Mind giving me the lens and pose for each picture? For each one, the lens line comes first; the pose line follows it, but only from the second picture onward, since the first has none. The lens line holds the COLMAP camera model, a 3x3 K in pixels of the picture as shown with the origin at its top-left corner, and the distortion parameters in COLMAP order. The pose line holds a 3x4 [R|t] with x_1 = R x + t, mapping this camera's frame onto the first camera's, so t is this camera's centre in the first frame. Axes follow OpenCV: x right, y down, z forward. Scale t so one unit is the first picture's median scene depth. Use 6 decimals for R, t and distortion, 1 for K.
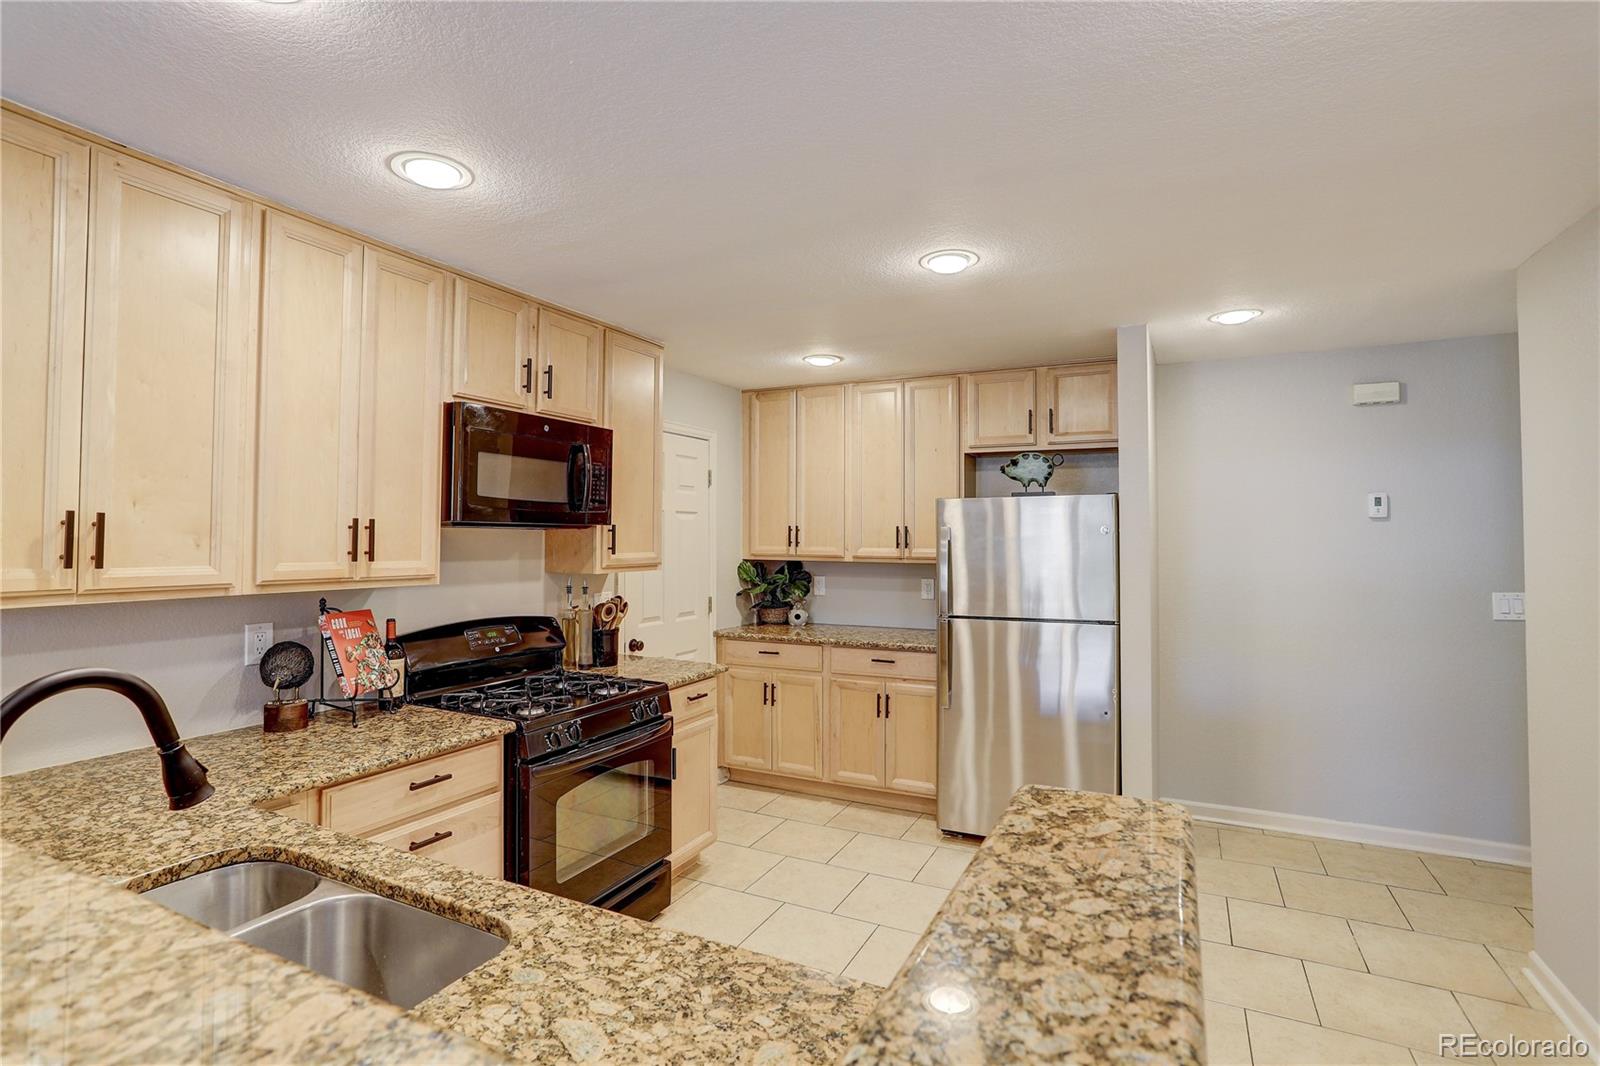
lens RADIAL K [[769.5, 0, 795.0], [0, 769.5, 523.4], [0, 0, 1]] dist [-0.061784, 0.033566]
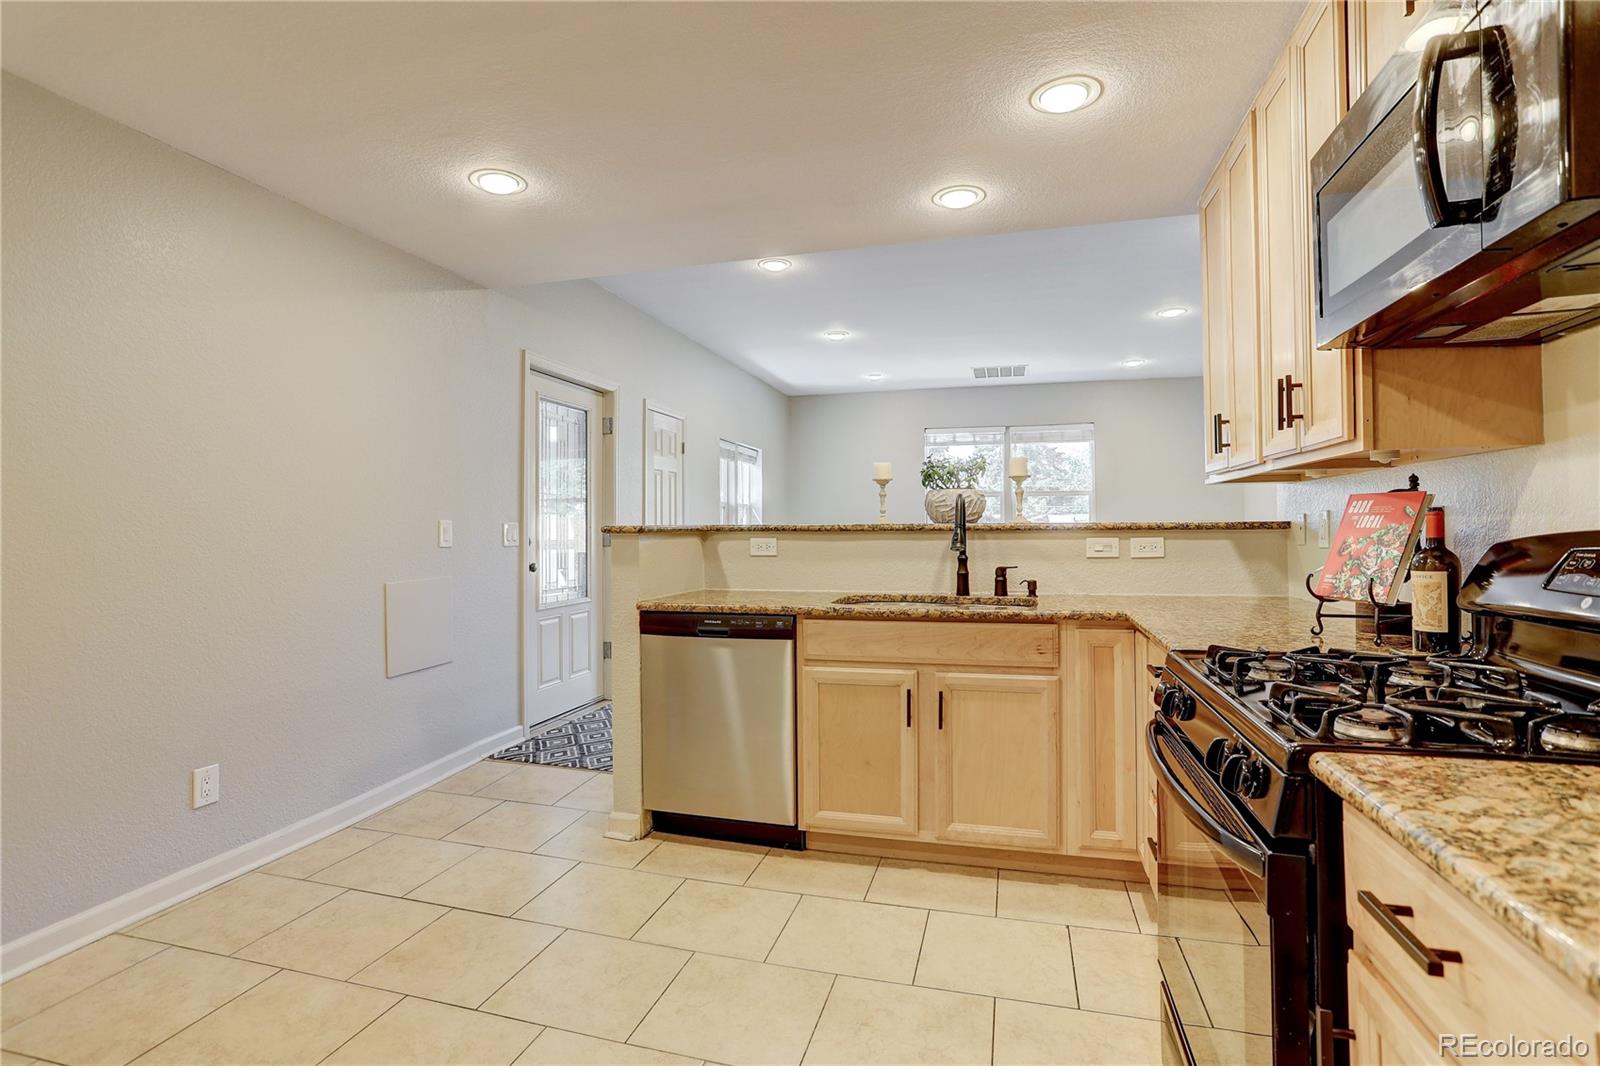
lens RADIAL K [[769.5, 0, 795.0], [0, 769.5, 523.4], [0, 0, 1]] dist [-0.061784, 0.033566]
pose [[-0.982135, 0.004112, -0.188131, 0.082724], [0.009378, 0.999589, -0.027108, 0.125568], [0.187943, -0.028388, -0.981770, 1.252046]]
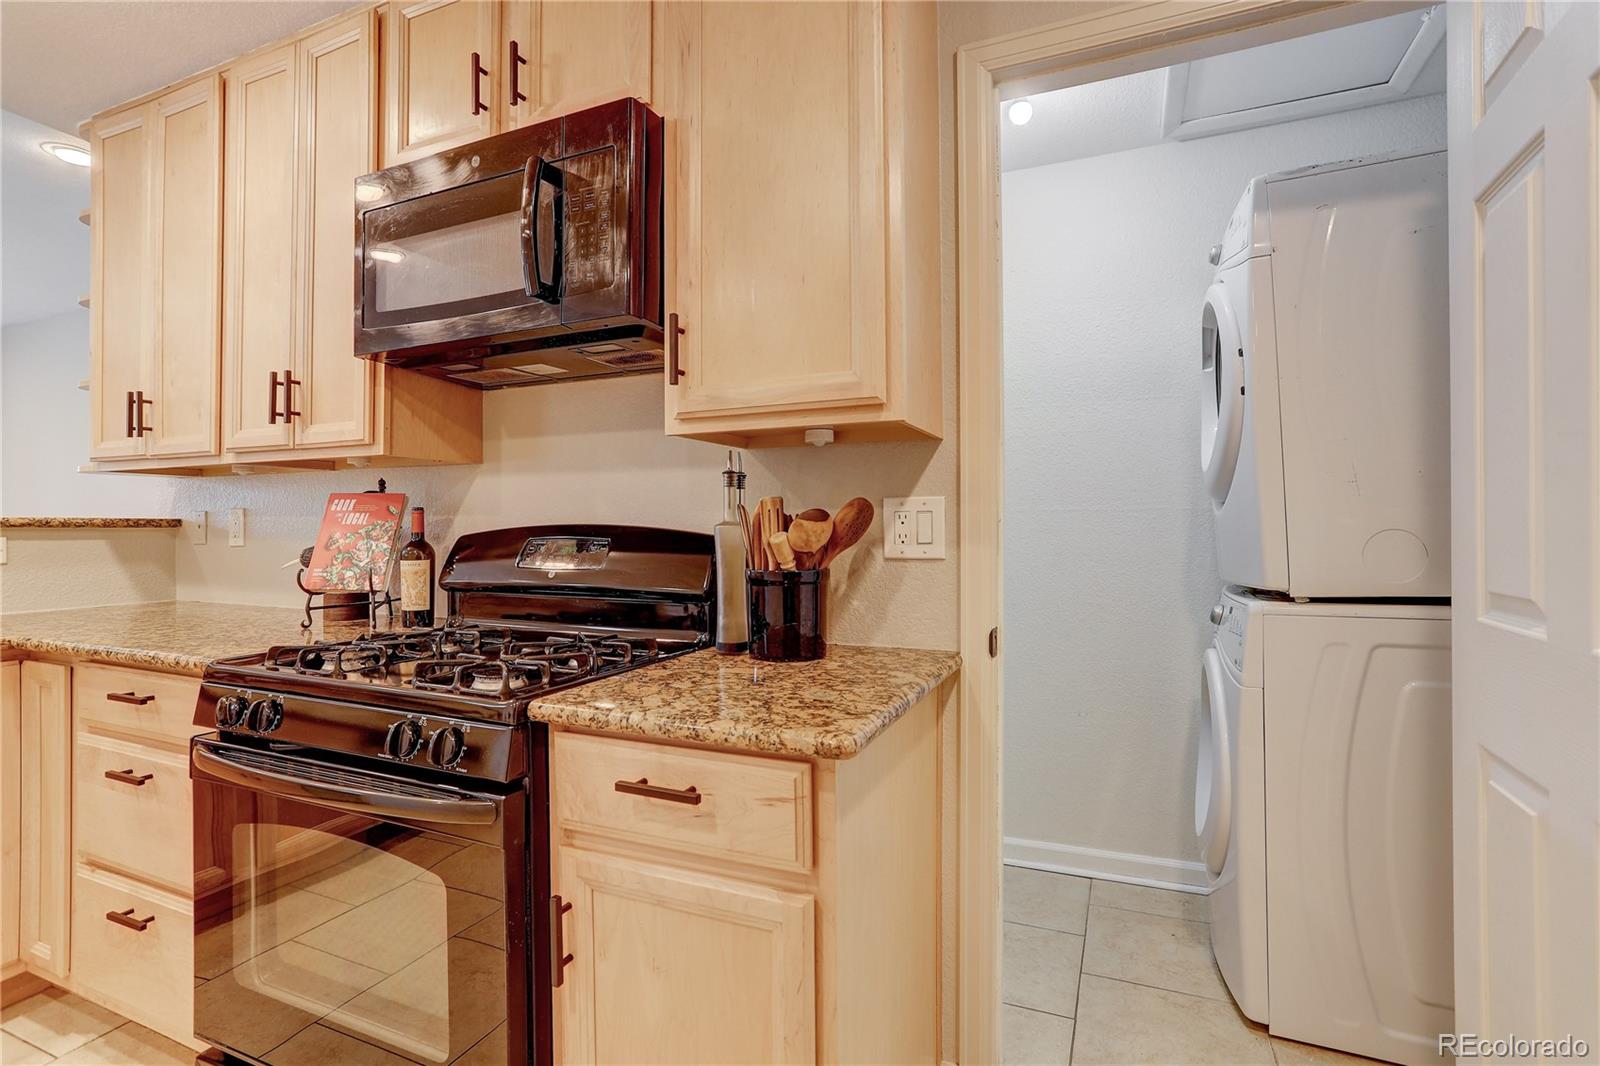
lens RADIAL K [[769.5, 0, 795.0], [0, 769.5, 523.4], [0, 0, 1]] dist [-0.061784, 0.033566]
pose [[0.053836, -0.008019, -0.998518, 0.199608], [0.020690, 0.999762, -0.006913, 0.128846], [0.998335, -0.020287, 0.053989, 1.108323]]
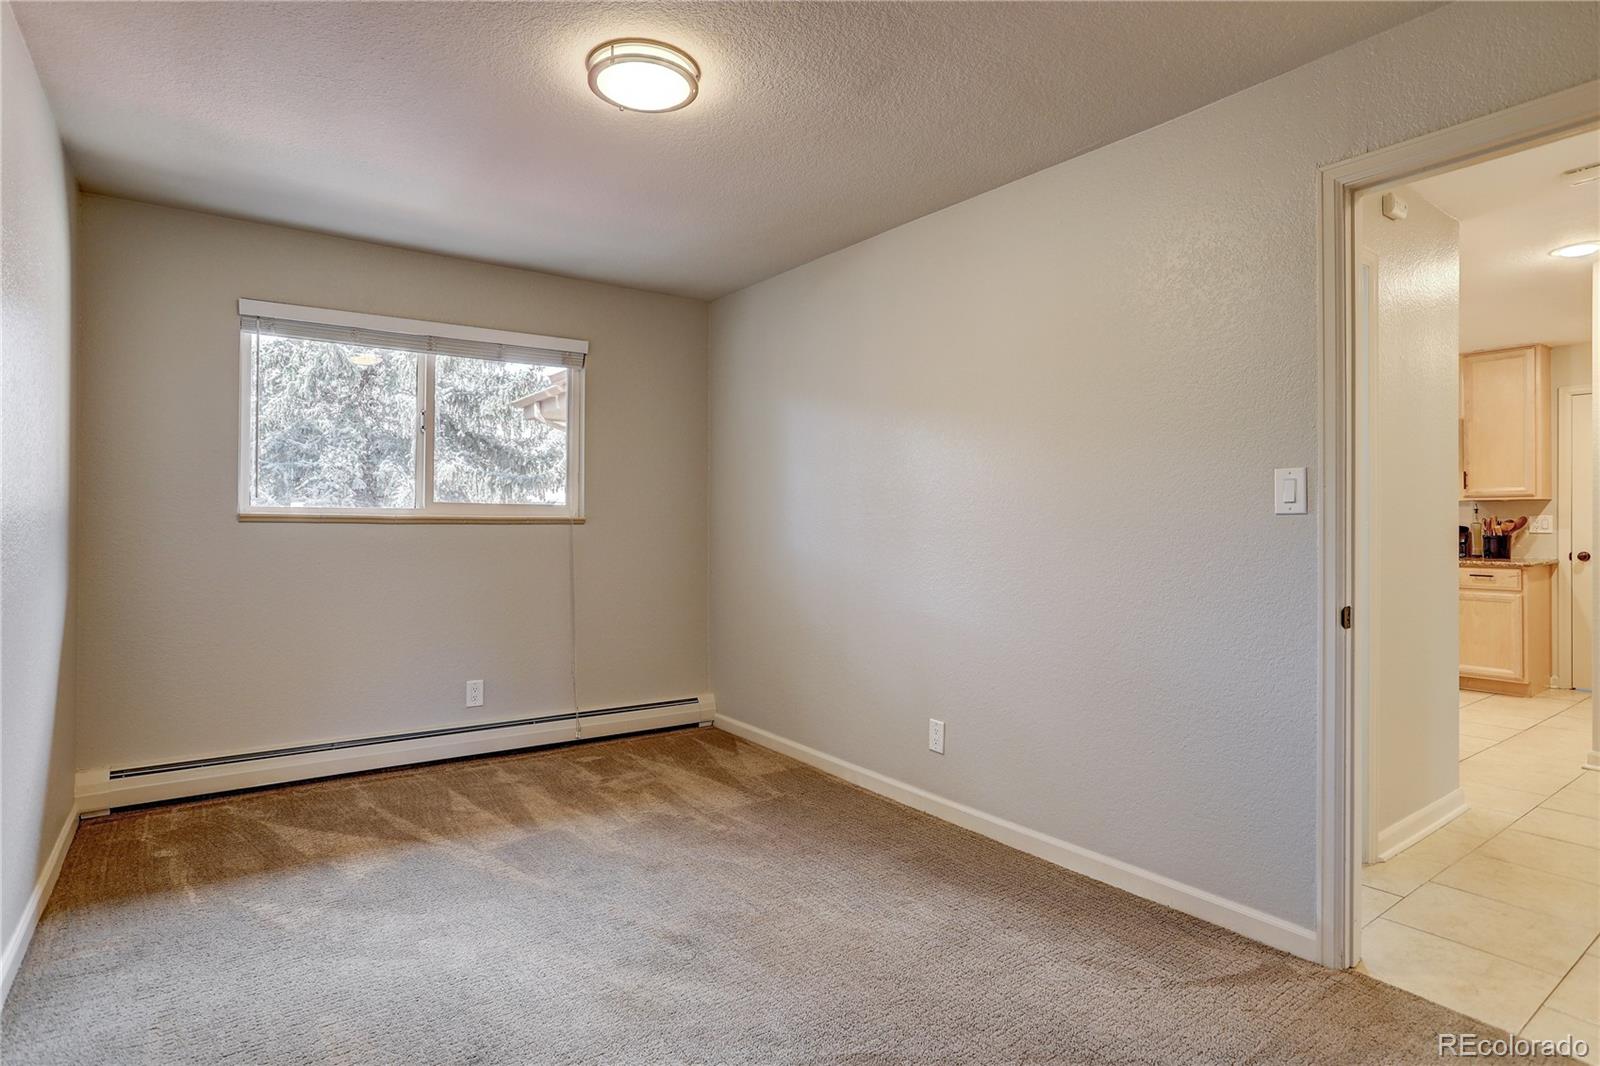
lens RADIAL K [[821.3, 0, 799.8], [0, 821.3, 526.0], [0, 0, 1]] dist [0.000626, 0.000260]
pose [[-0.458625, 0.002257, -0.888627, 2.194444], [0.018454, 0.999805, -0.006985, 0.115072], [0.888438, -0.019602, -0.458578, 0.556848]]
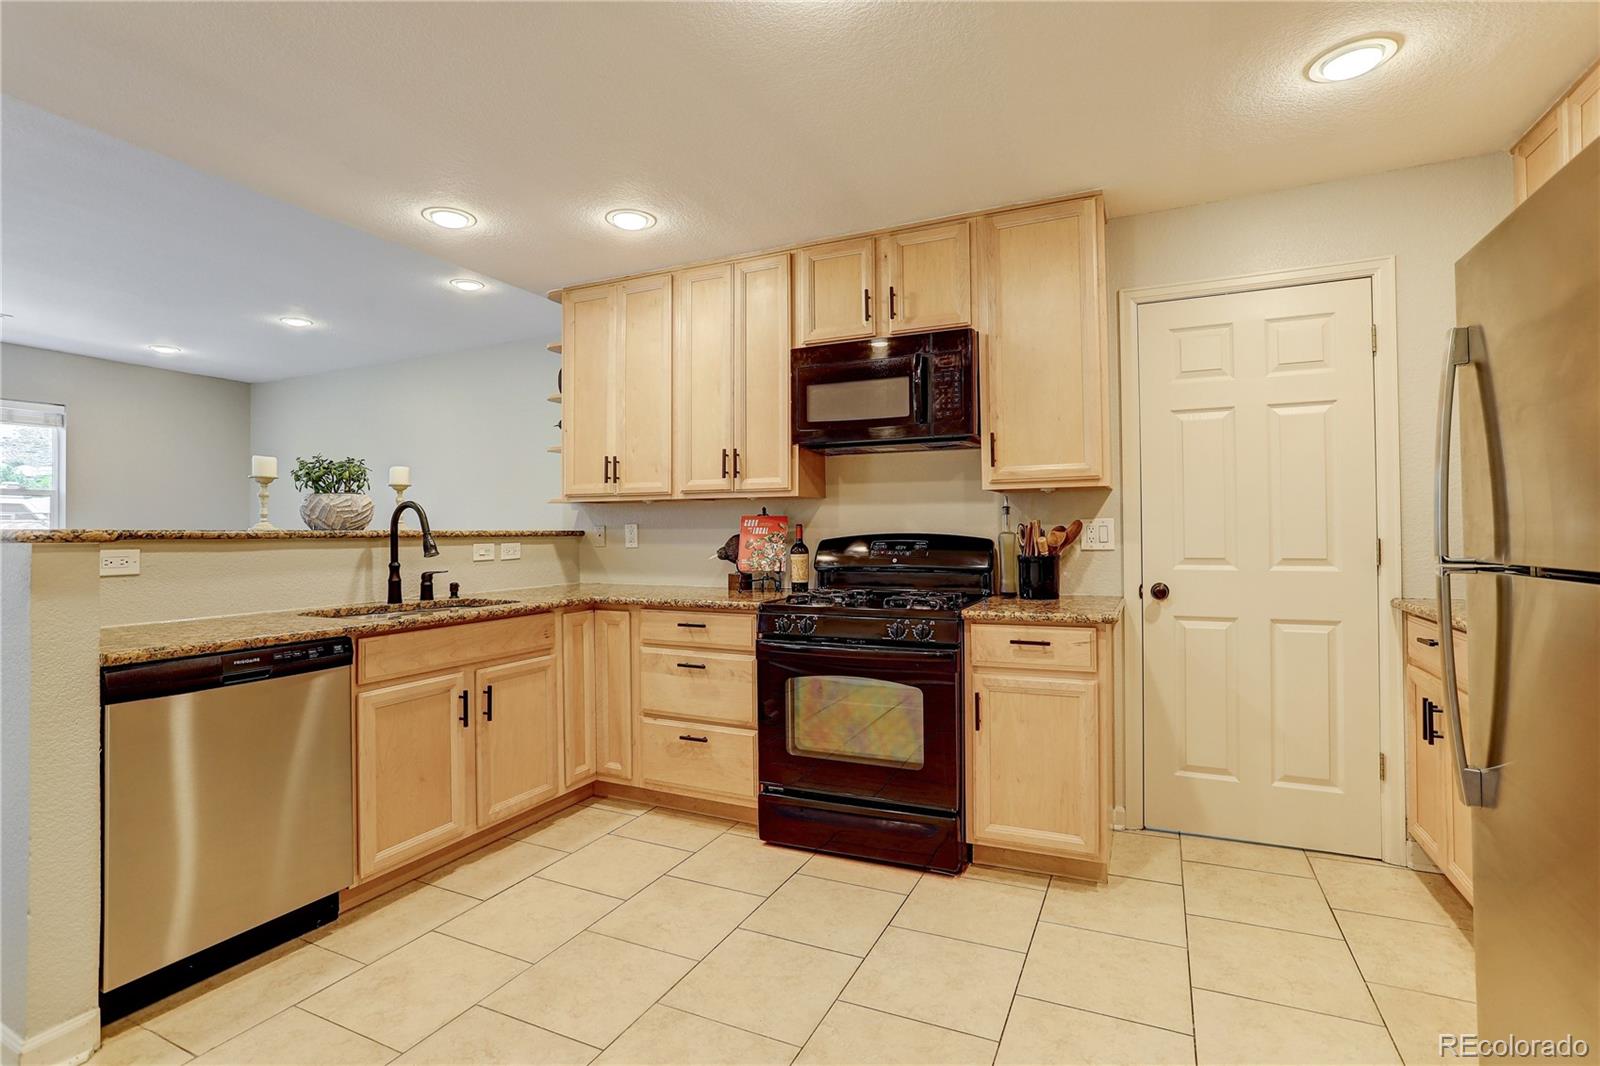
lens RADIAL K [[769.5, 0, 795.0], [0, 769.5, 523.4], [0, 0, 1]] dist [-0.061784, 0.033566]
pose [[0.023789, -0.012380, -0.999640, 0.677385], [0.026910, 0.999569, -0.011739, 0.116700], [0.999355, -0.026621, 0.024112, 0.798382]]
